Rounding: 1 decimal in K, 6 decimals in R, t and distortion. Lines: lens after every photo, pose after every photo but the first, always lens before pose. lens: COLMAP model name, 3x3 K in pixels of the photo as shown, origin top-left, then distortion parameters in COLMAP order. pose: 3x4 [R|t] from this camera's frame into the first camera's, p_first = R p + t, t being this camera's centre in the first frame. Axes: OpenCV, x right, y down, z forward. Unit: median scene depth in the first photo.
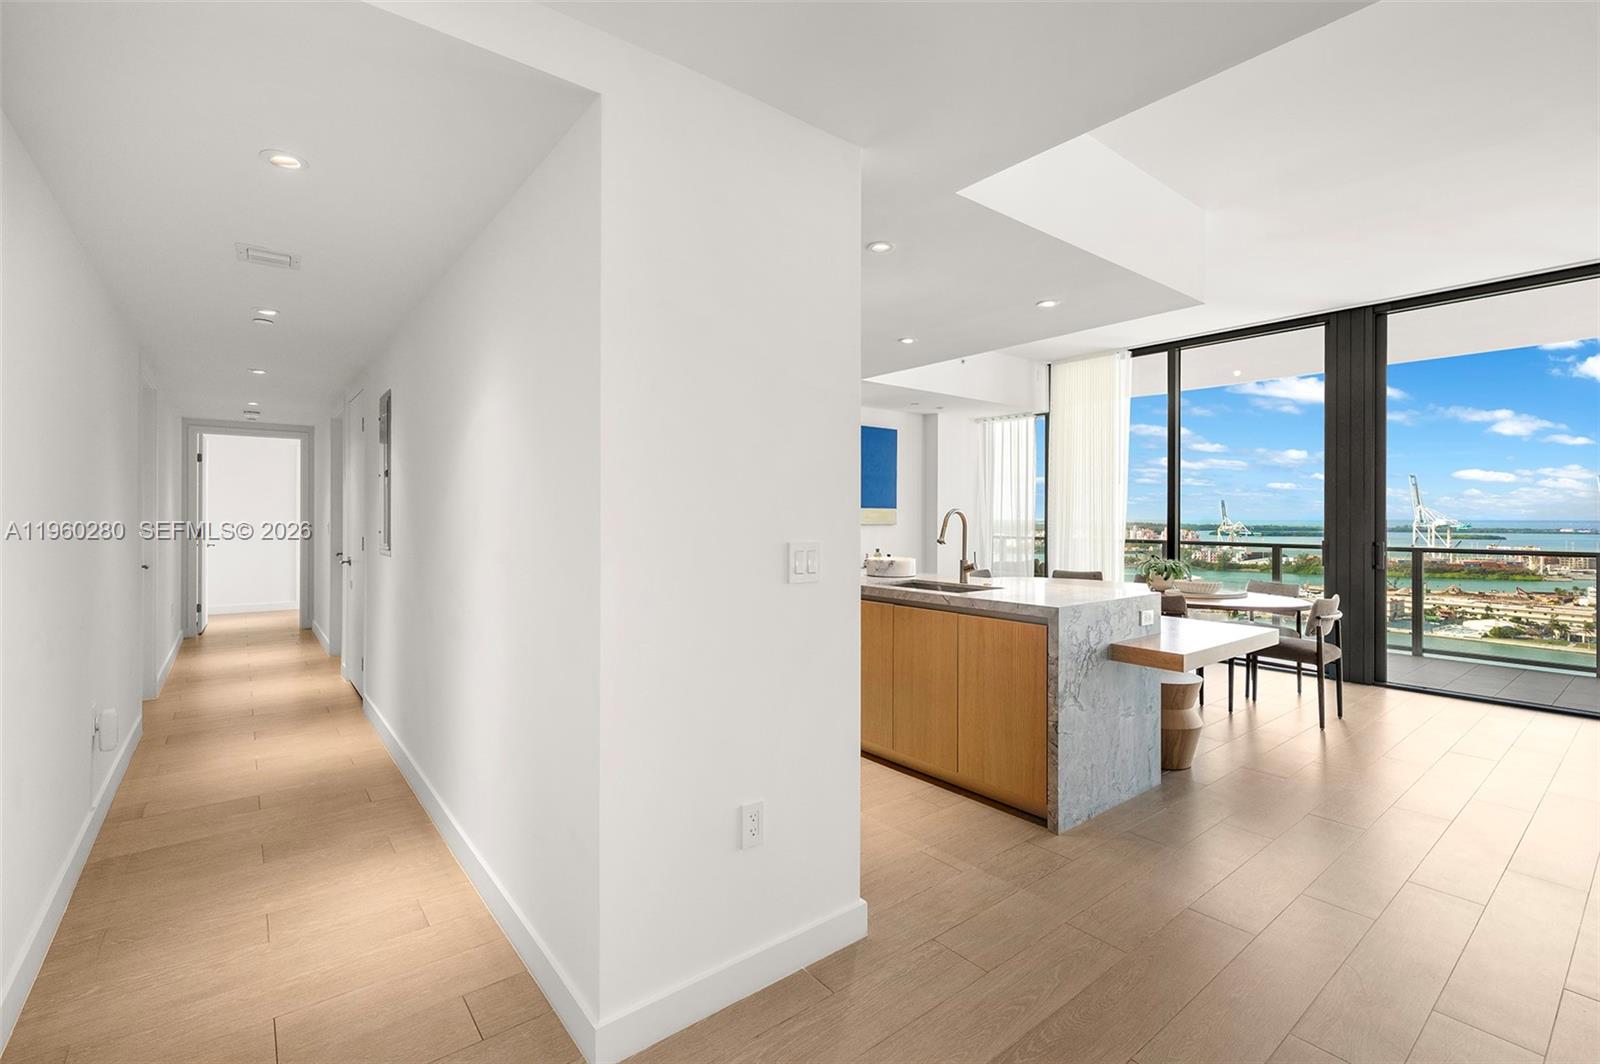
lens RADIAL K [[696.5, 0, 785.6], [0, 696.5, 515.4], [0, 0, 1]] dist [0.000765, -0.000325]
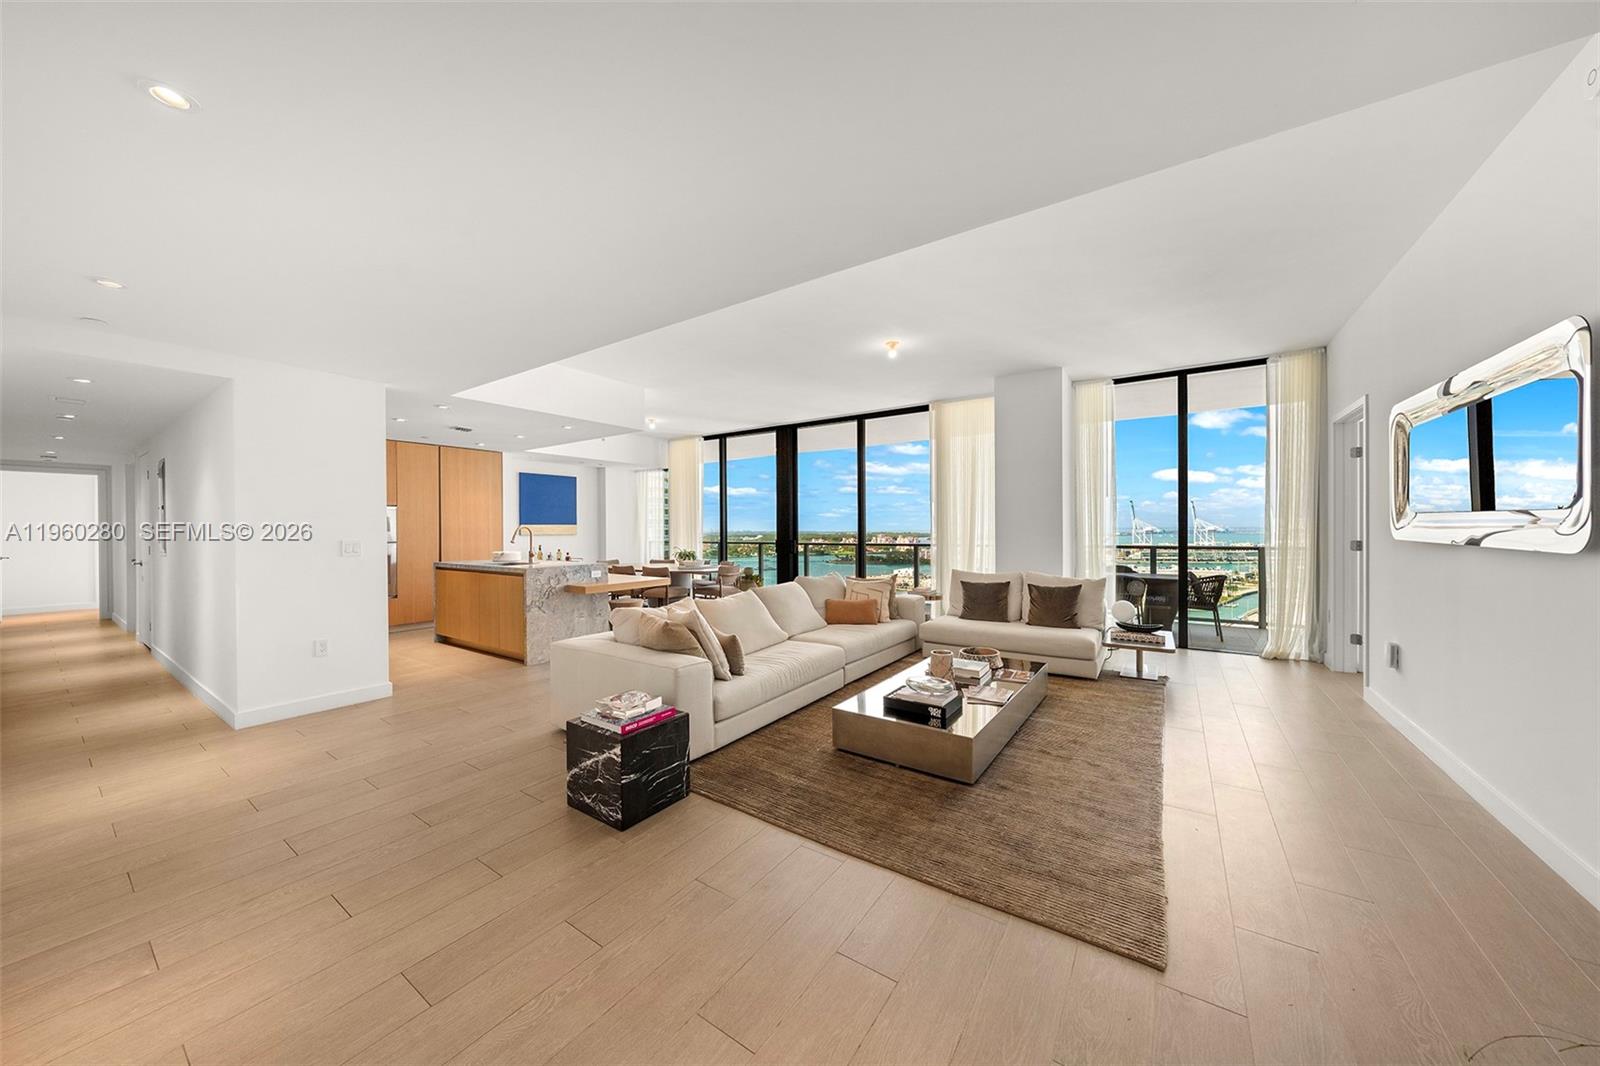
lens RADIAL K [[539.6, 0, 789.0], [0, 539.6, 532.3], [0, 0, 1]] dist [-0.004491, 0.000034]
pose [[0.955584, -0.011688, 0.294486, 0.369086], [0.009730, 0.999920, 0.008113, 0.002701], [-0.294557, -0.004888, 0.955621, -0.514615]]
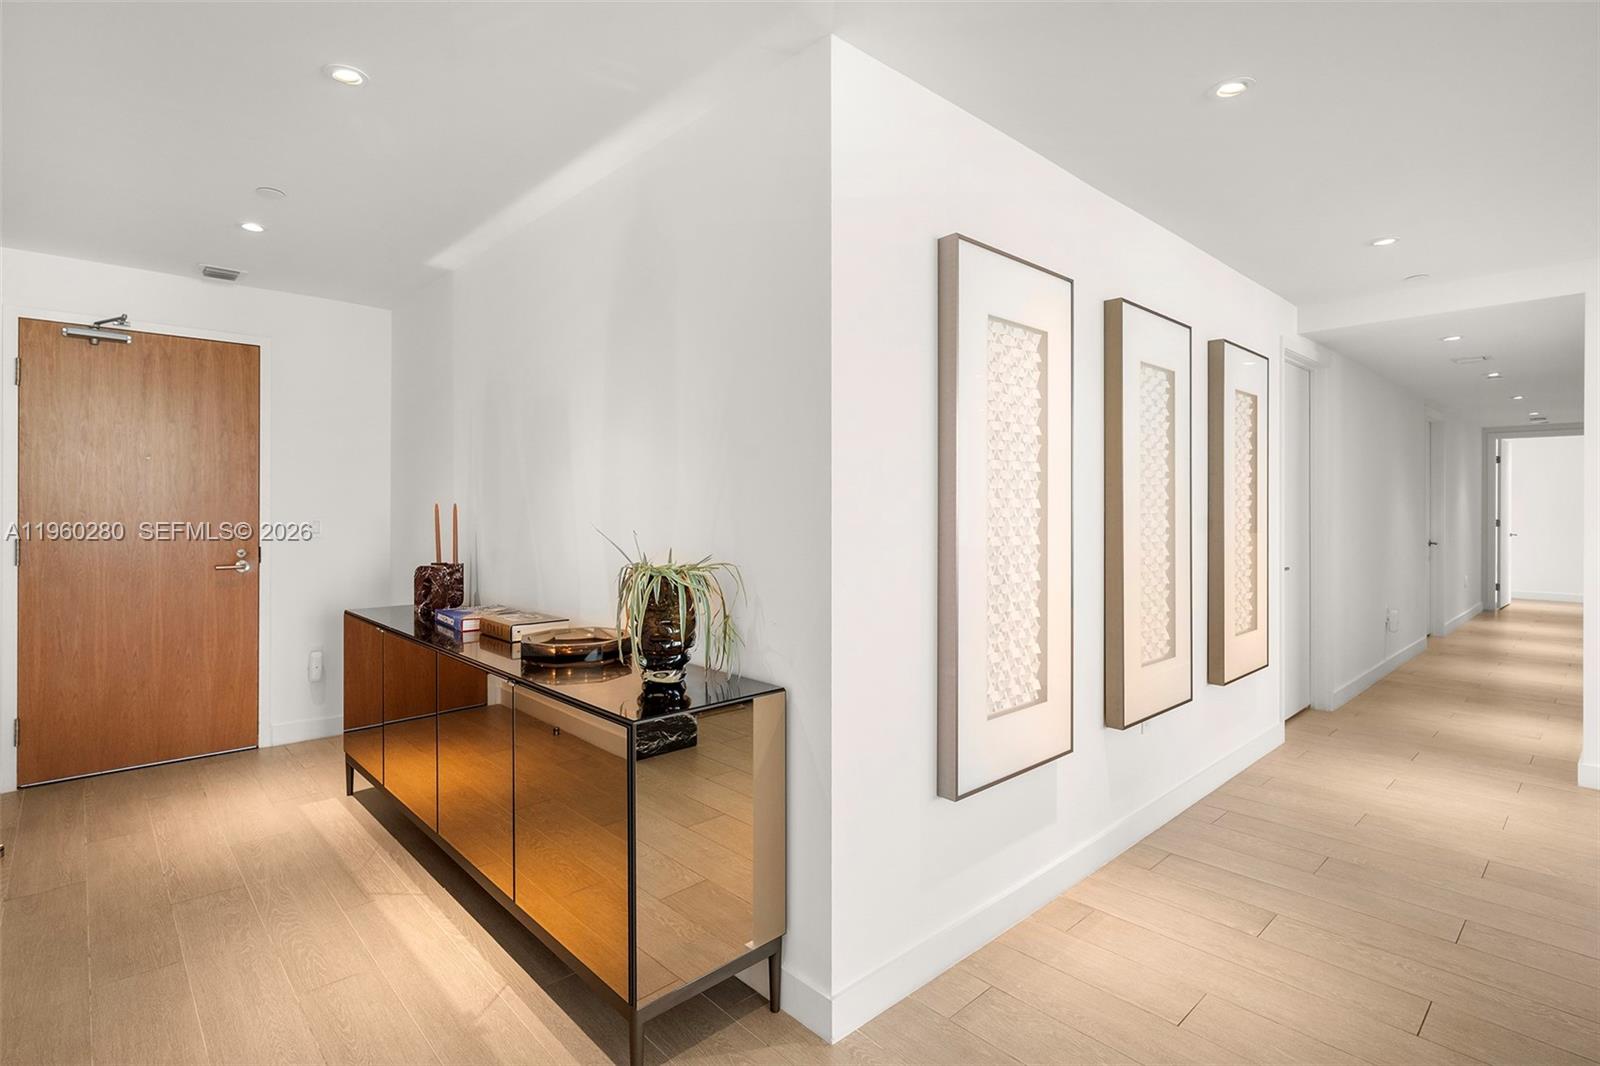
lens RADIAL K [[795.7, 0, 796.1], [0, 795.7, 507.4], [0, 0, 1]] dist [-0.000078, -0.000702]
pose [[0.080077, -0.000362, -0.996789, 0.568920], [-0.002042, 0.999998, -0.000527, 0.002170], [0.996787, 0.002077, 0.080076, -0.414769]]
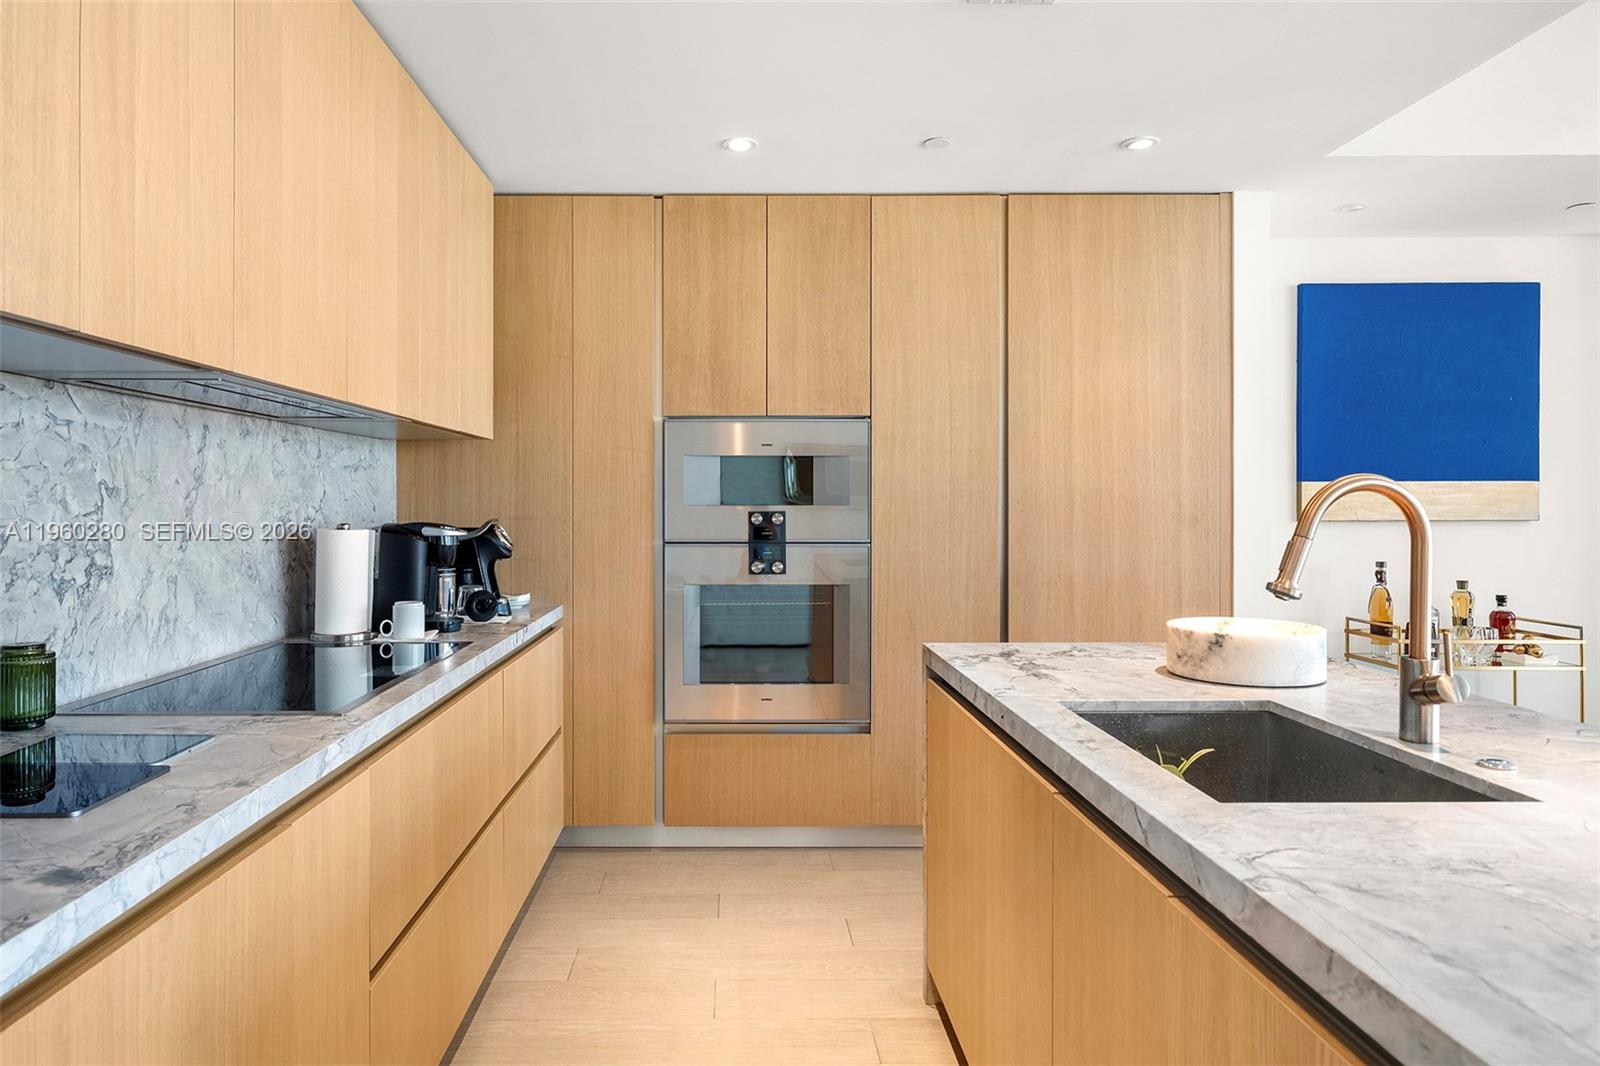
lens RADIAL K [[997.2, 0, 738.6], [0, 997.2, 500.8], [0, 0, 1]] dist [0.001032, 0.001105]
pose [[0.790275, -0.006093, -0.612722, 0.206773], [0.005542, 0.999981, -0.002797, 0.000396], [0.612727, -0.001185, 0.790293, 0.374785]]
